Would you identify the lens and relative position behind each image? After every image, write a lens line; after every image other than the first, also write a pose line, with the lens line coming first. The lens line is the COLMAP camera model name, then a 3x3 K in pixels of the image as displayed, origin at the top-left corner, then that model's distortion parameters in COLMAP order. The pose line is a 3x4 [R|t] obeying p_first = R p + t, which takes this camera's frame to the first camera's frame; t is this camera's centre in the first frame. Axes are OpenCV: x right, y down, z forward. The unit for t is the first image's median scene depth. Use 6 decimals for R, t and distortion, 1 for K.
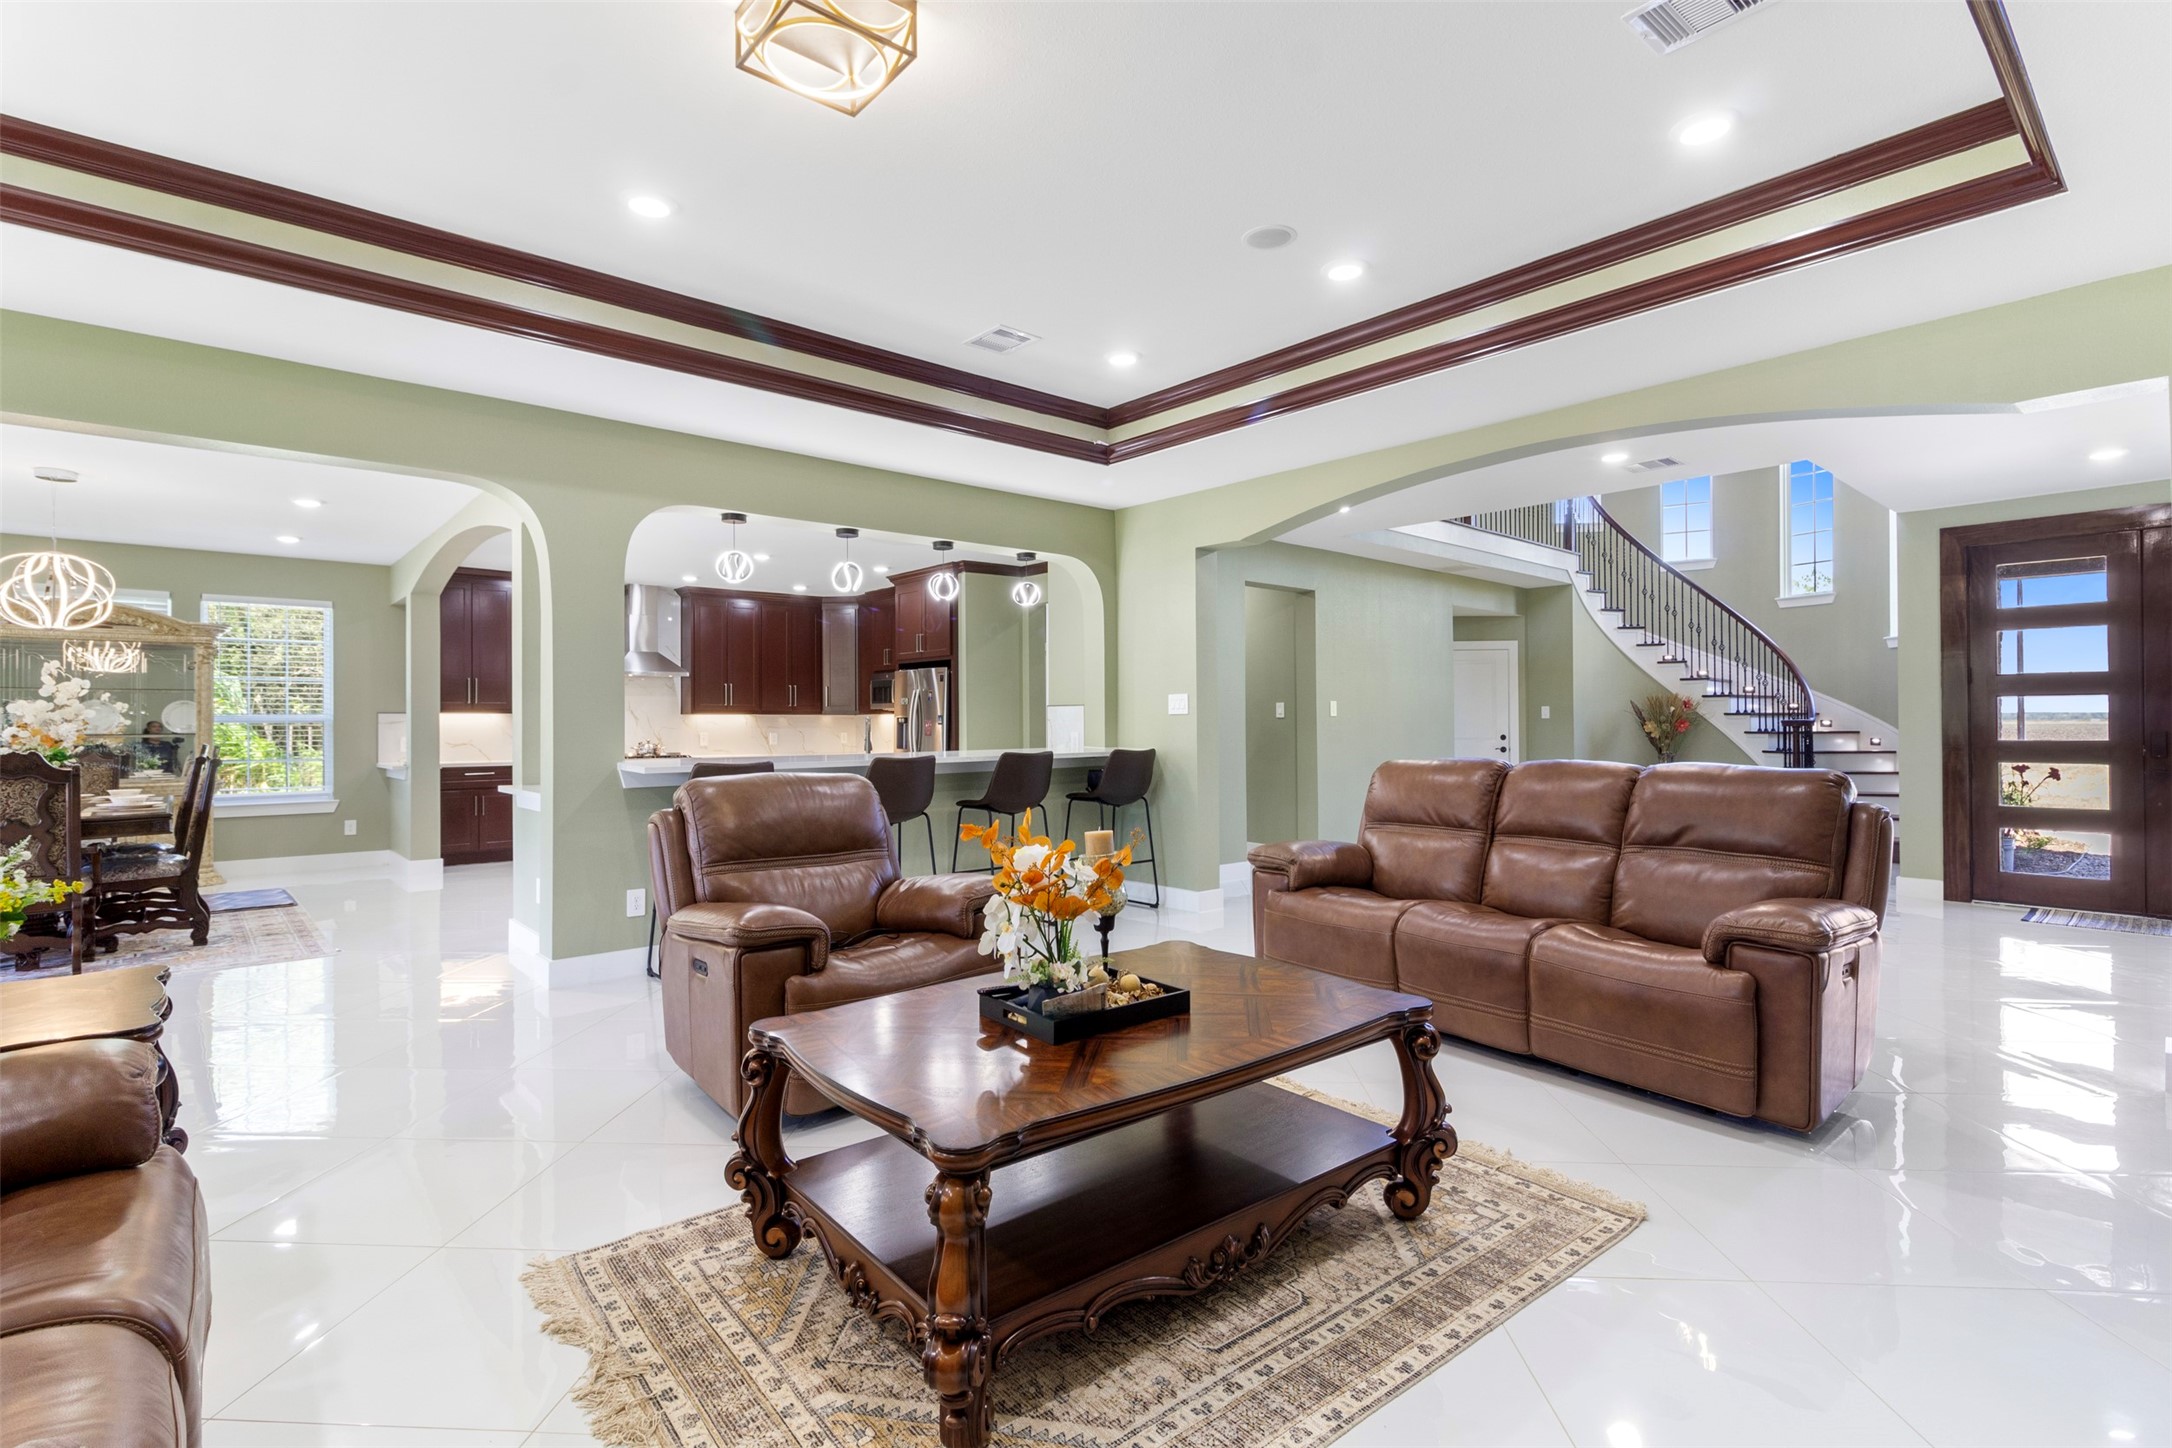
lens RADIAL K [[1014.7, 0, 1067.7], [0, 1014.7, 713.3], [0, 0, 1]] dist [-0.002368, 0.000567]
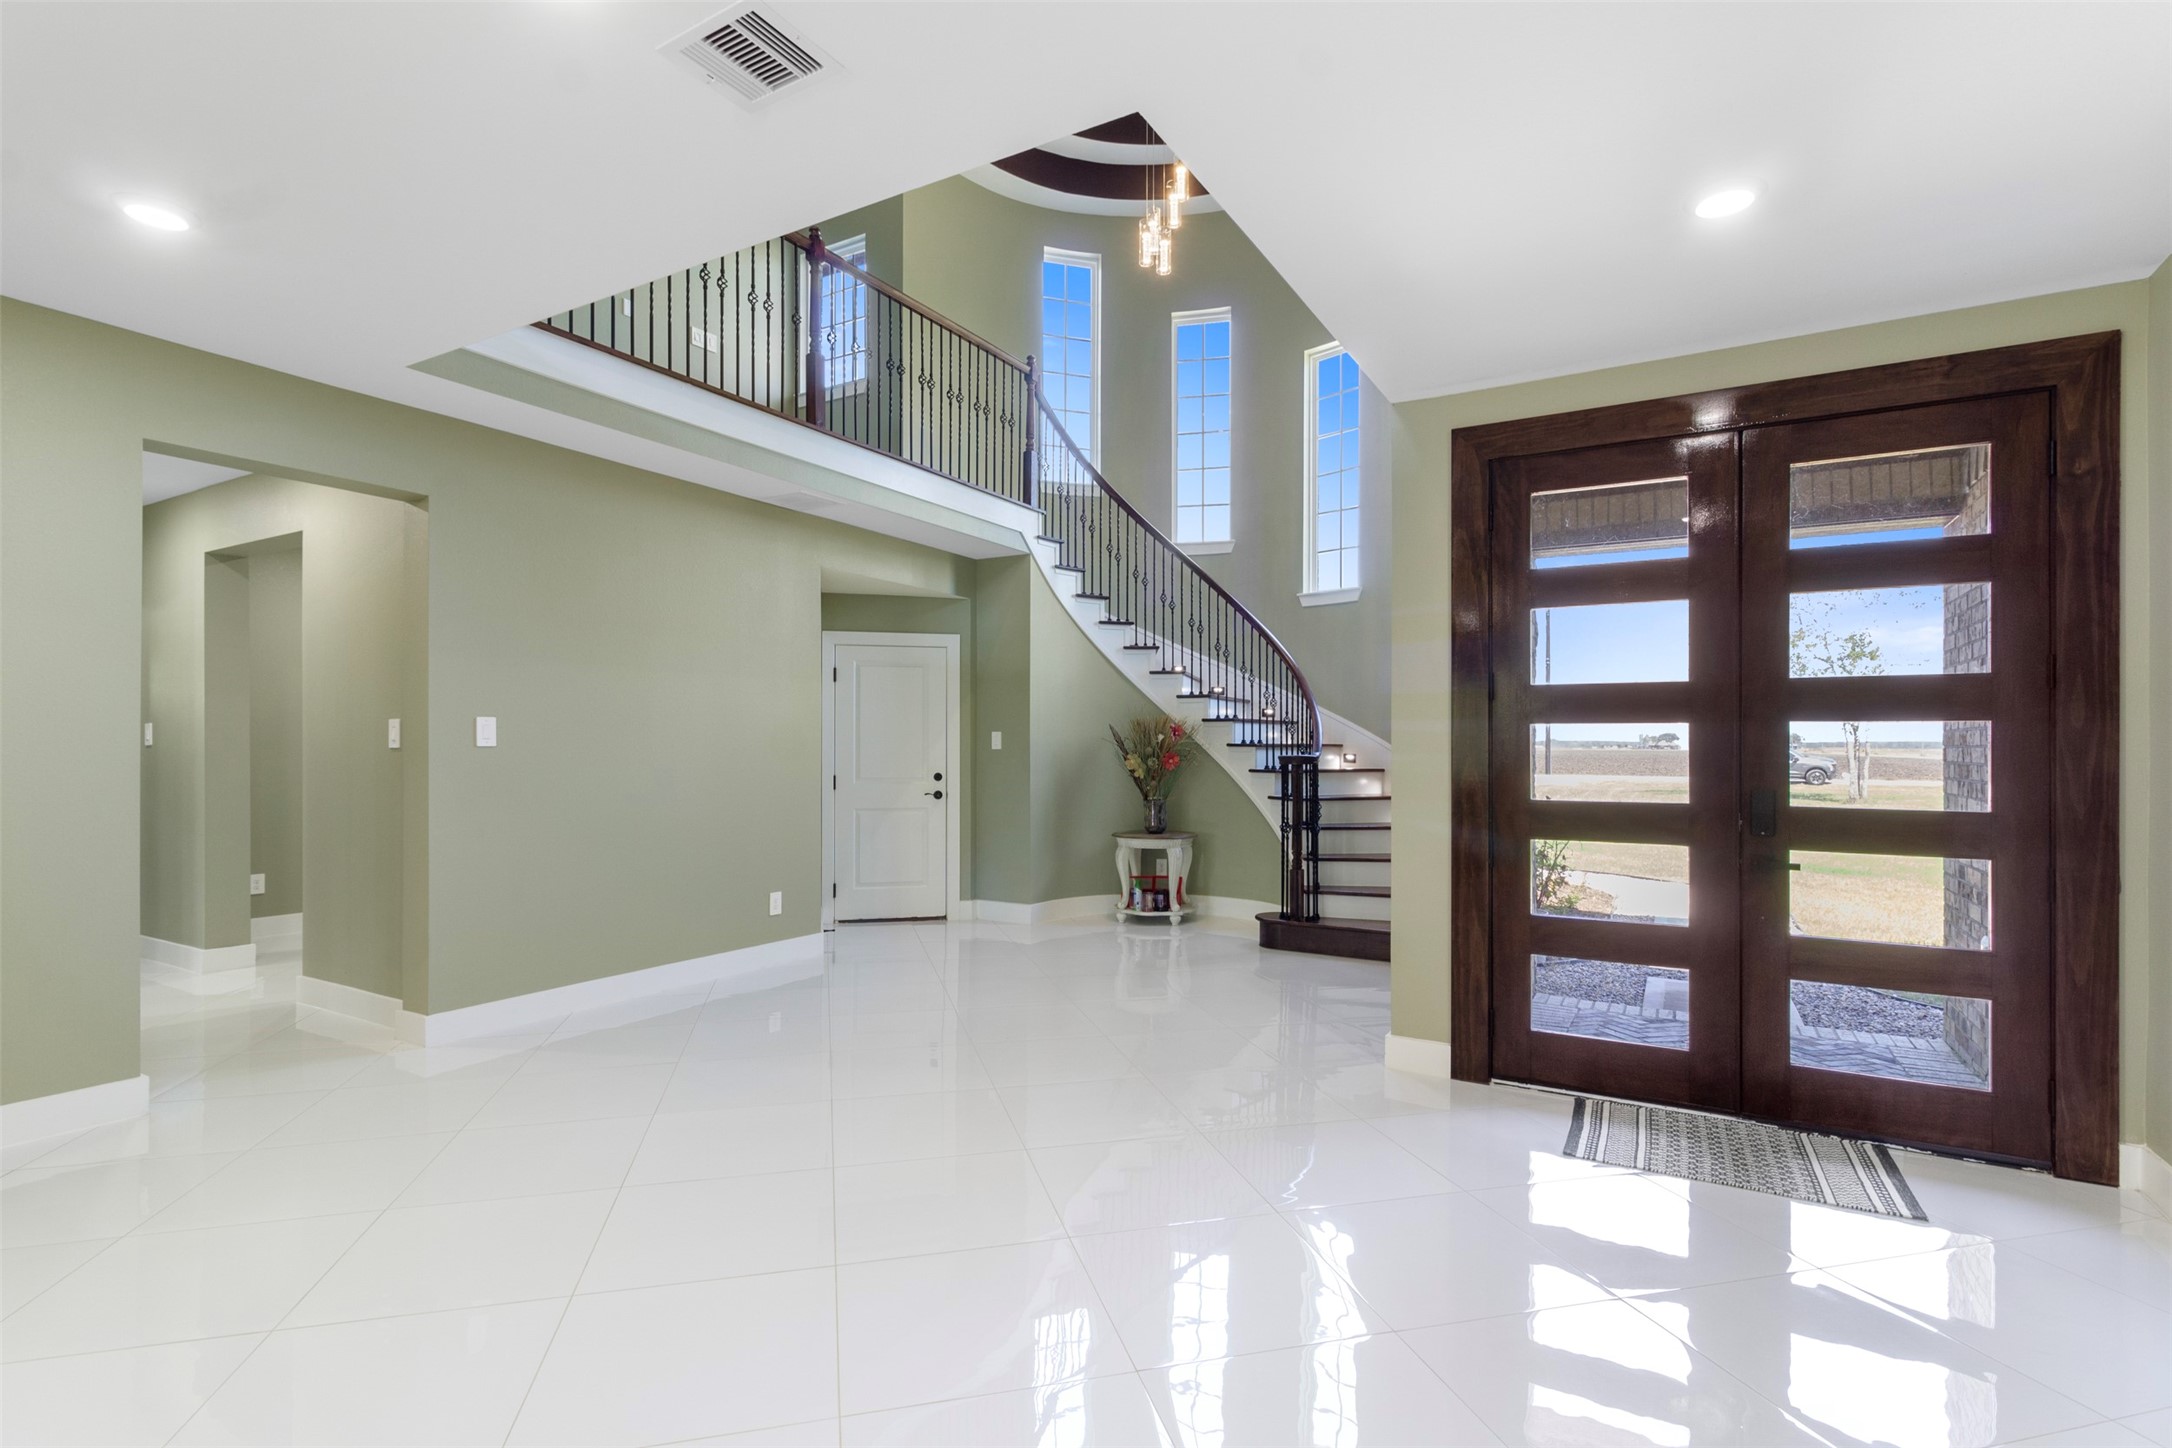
lens RADIAL K [[1014.7, 0, 1075.0], [0, 1014.7, 736.7], [0, 0, 1]] dist [-0.002368, 0.000567]
pose [[0.949480, 0.008972, 0.313699, 0.313320], [-0.009706, 0.999953, 0.000778, -0.004681], [-0.313677, -0.003784, 0.949522, 0.340350]]
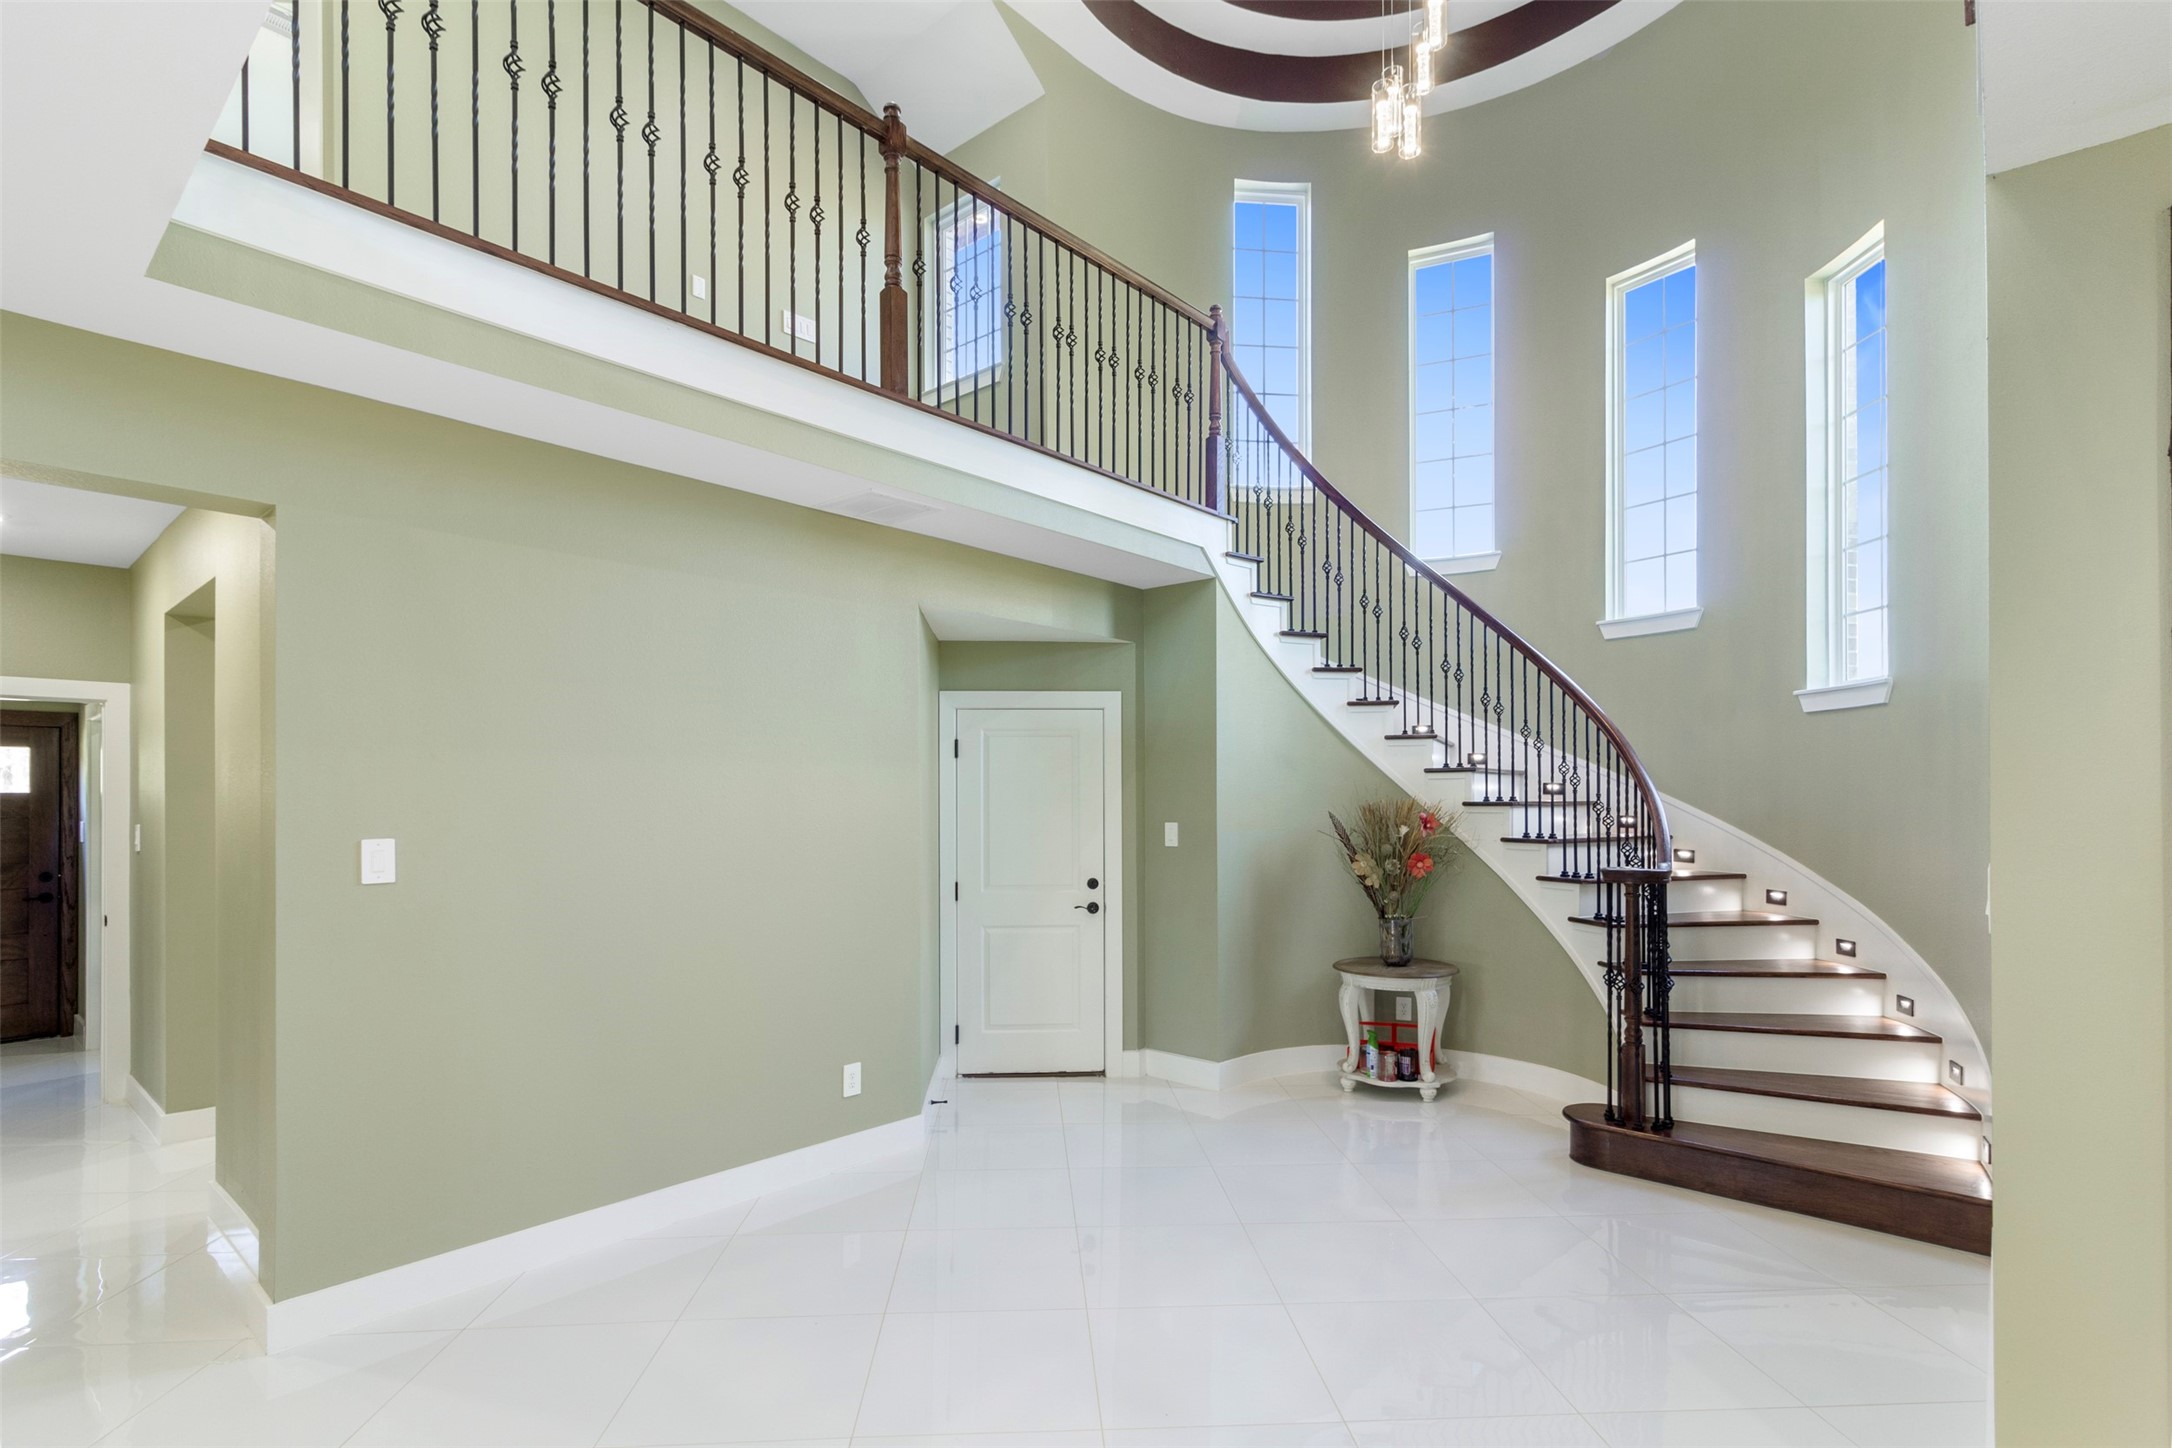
lens RADIAL K [[1014.7, 0, 1073.0], [0, 1014.7, 792.6], [0, 0, 1]] dist [-0.002368, 0.000567]
pose [[0.992442, 0.002692, 0.122685, 0.368500], [-0.003561, 0.999970, 0.006864, -0.025477], [-0.122662, -0.007249, 0.992422, 0.516517]]
